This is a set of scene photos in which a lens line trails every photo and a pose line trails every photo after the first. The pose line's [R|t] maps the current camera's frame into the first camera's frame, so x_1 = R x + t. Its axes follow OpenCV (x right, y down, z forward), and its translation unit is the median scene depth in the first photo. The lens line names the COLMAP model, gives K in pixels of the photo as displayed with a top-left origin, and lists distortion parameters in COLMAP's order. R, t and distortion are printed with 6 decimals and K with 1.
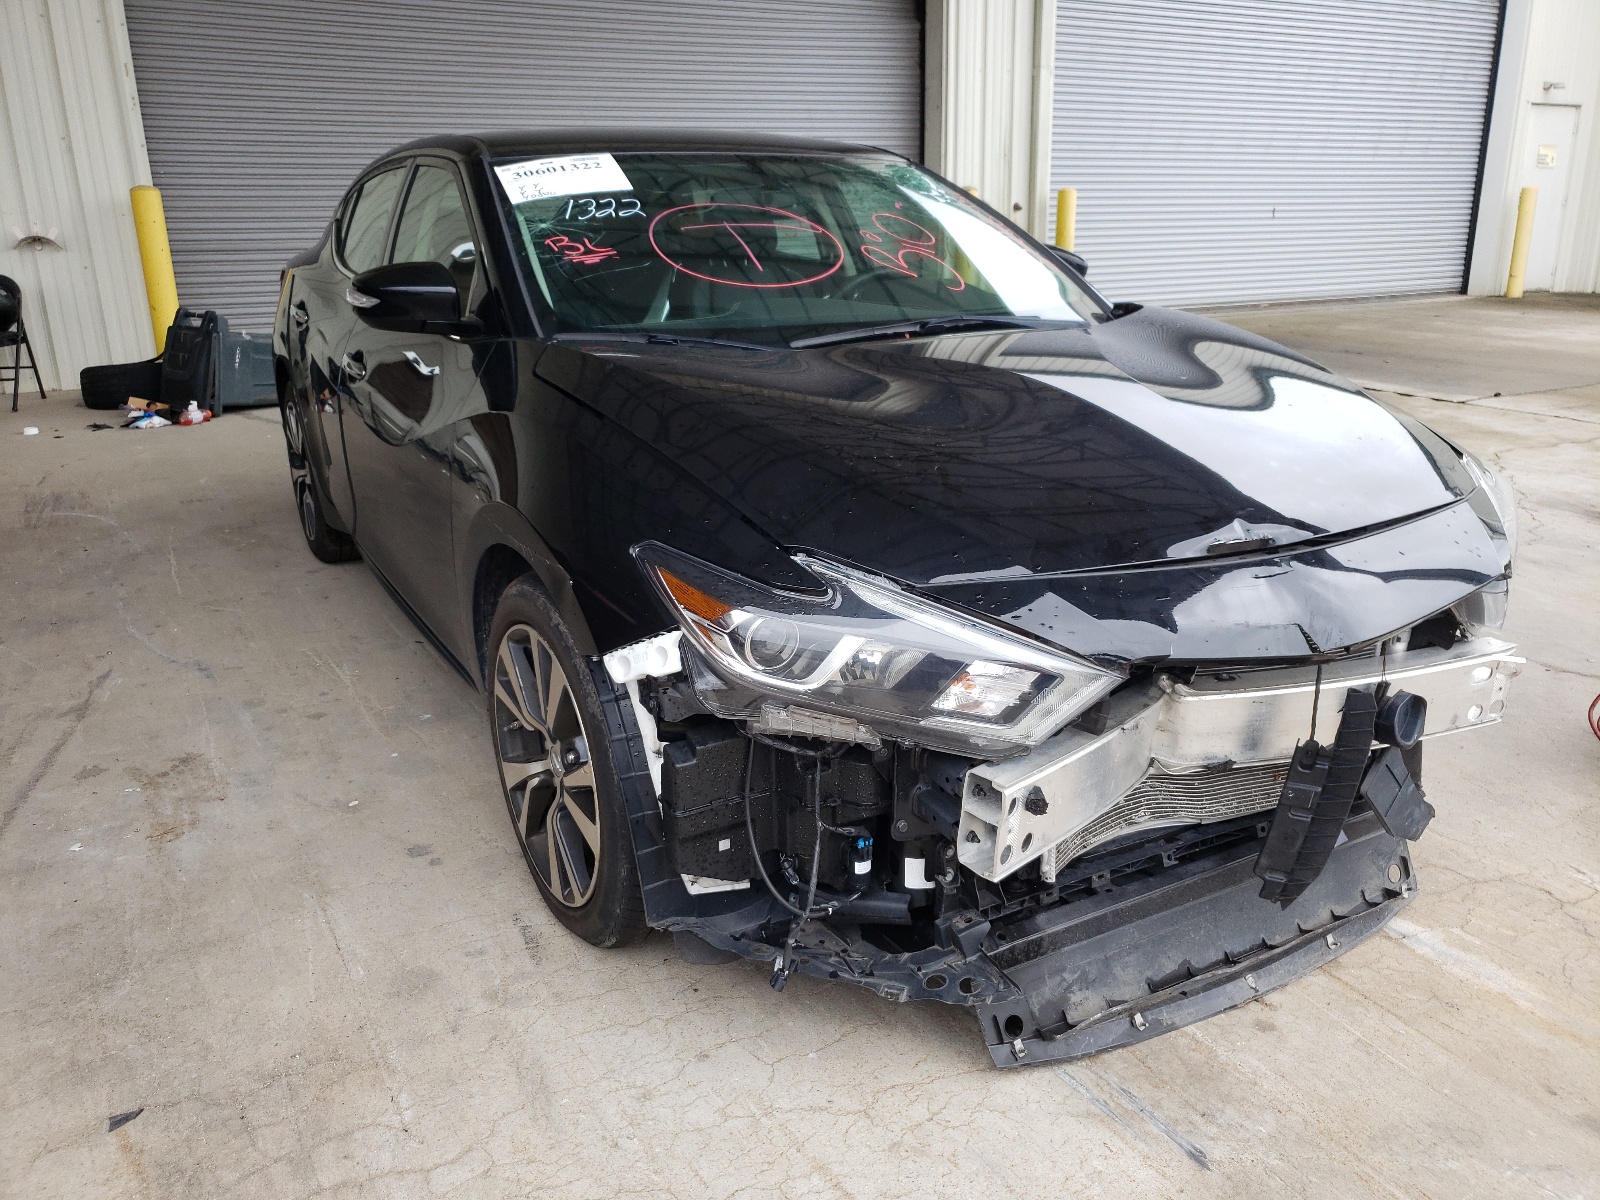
lens RADIAL K [[1227.4, 0, 800.0], [0, 1227.4, 600.0], [0, 0, 1]] dist [-0.004929, 0.008779]
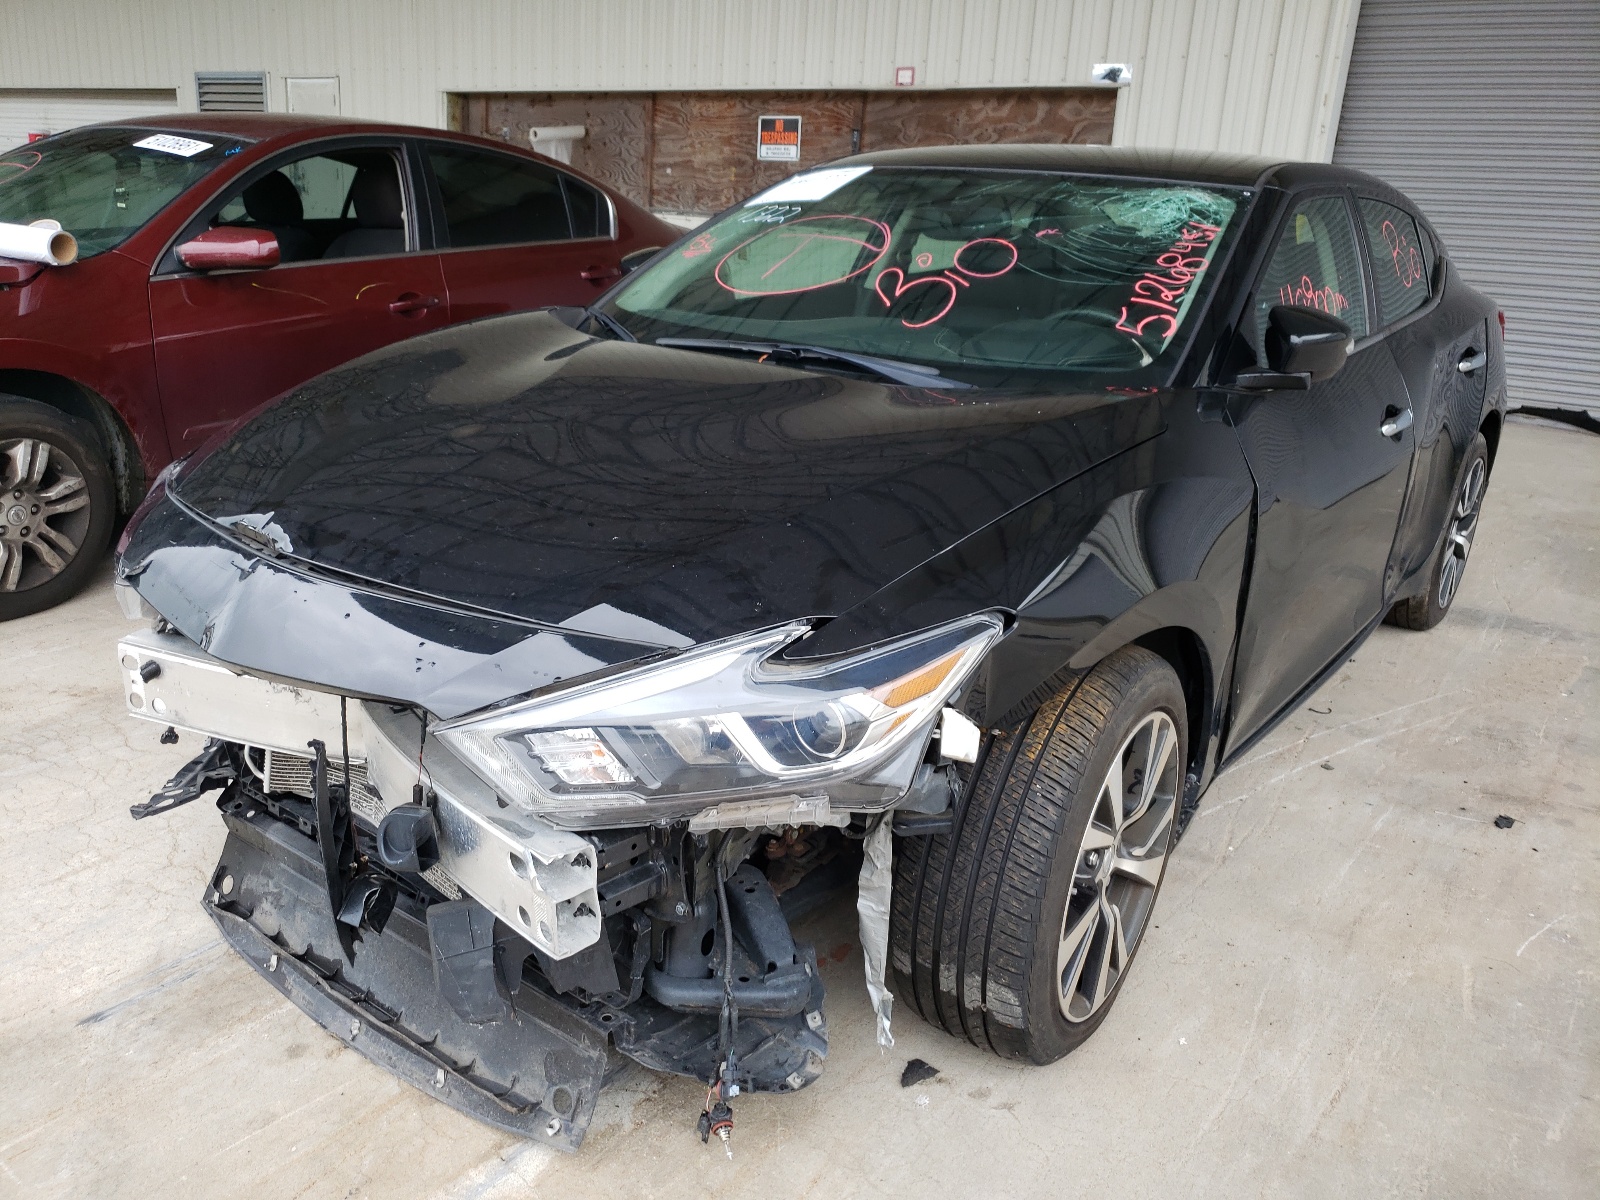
lens RADIAL K [[1227.4, 0, 800.0], [0, 1227.4, 600.0], [0, 0, 1]] dist [-0.004929, 0.008779]
pose [[0.408099, 0.329854, -0.851265, 1.244288], [-0.300268, 0.929065, 0.216051, -0.308434], [0.862145, 0.167437, 0.478195, 0.822149]]
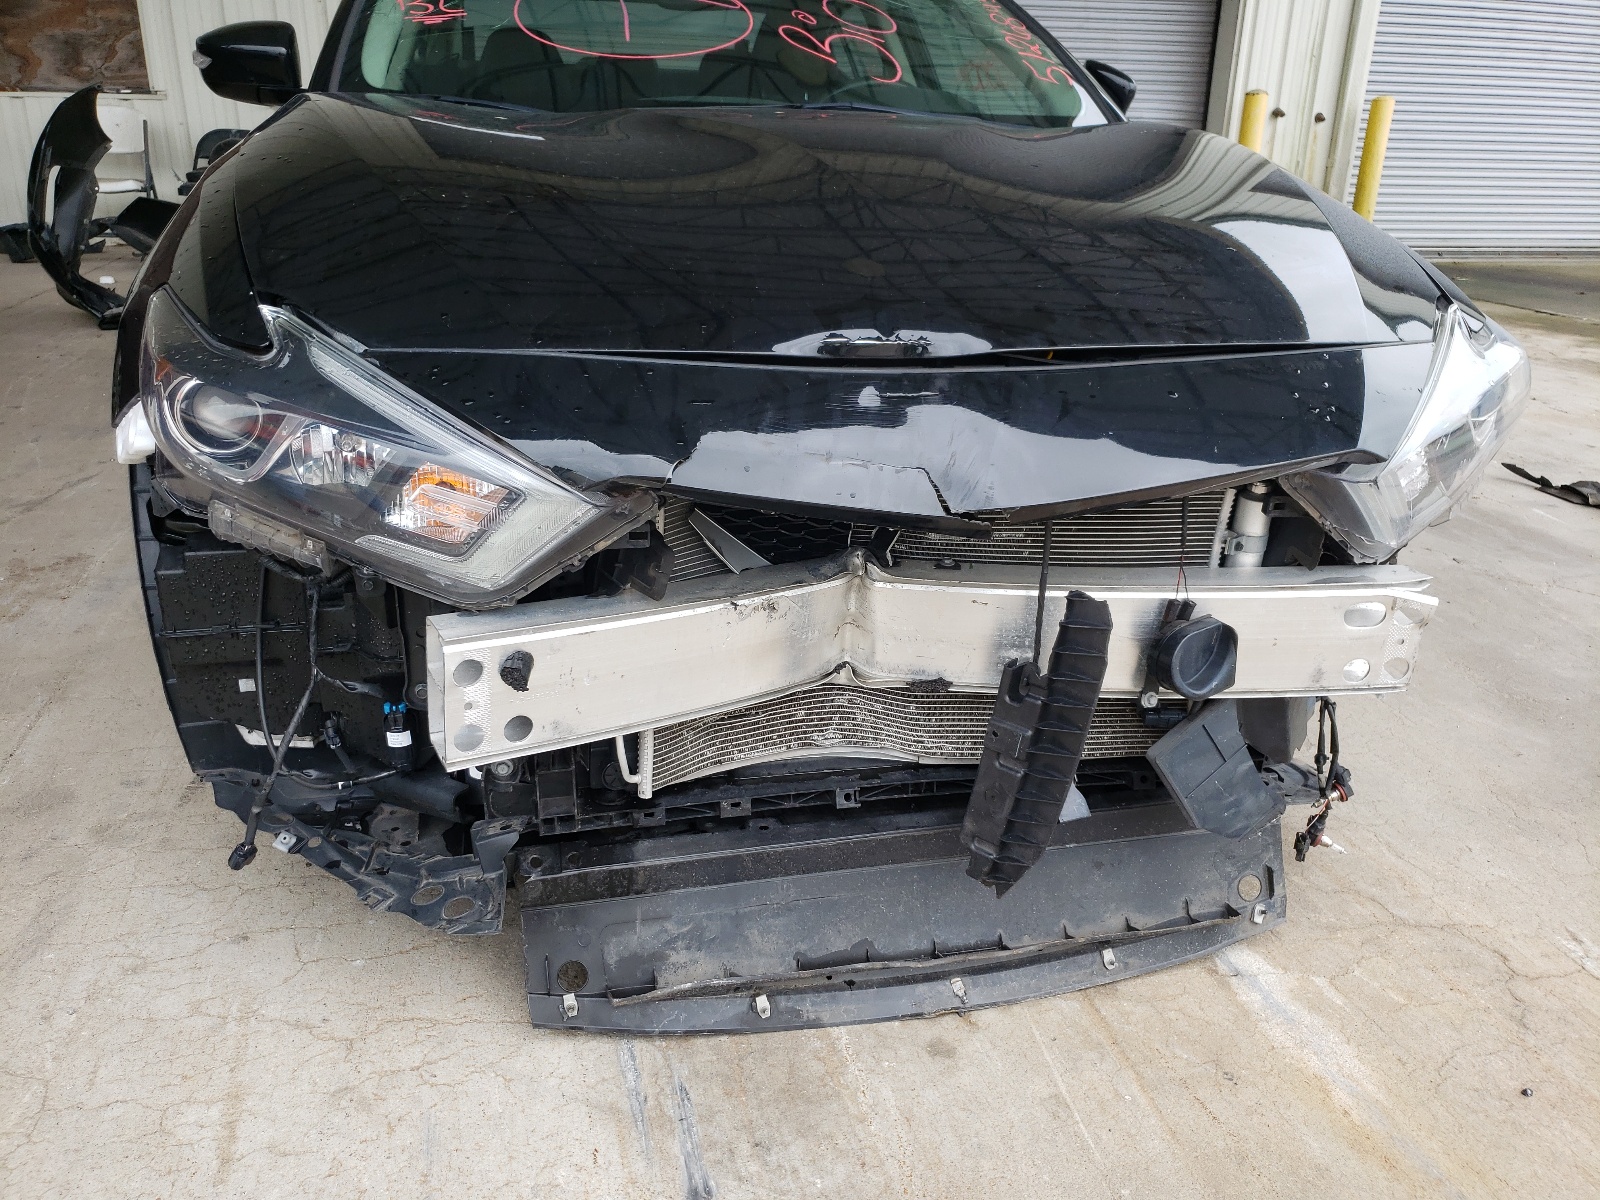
lens RADIAL K [[1219.9, 0, 800.0], [0, 1219.9, 600.0], [0, 0, 1]] dist [0.082797, -0.155463]
pose [[0.964391, 0.128859, -0.230968, 0.432879], [-0.116776, 0.991009, 0.065305, 0.047238], [0.237306, -0.036008, 0.970767, 0.285835]]
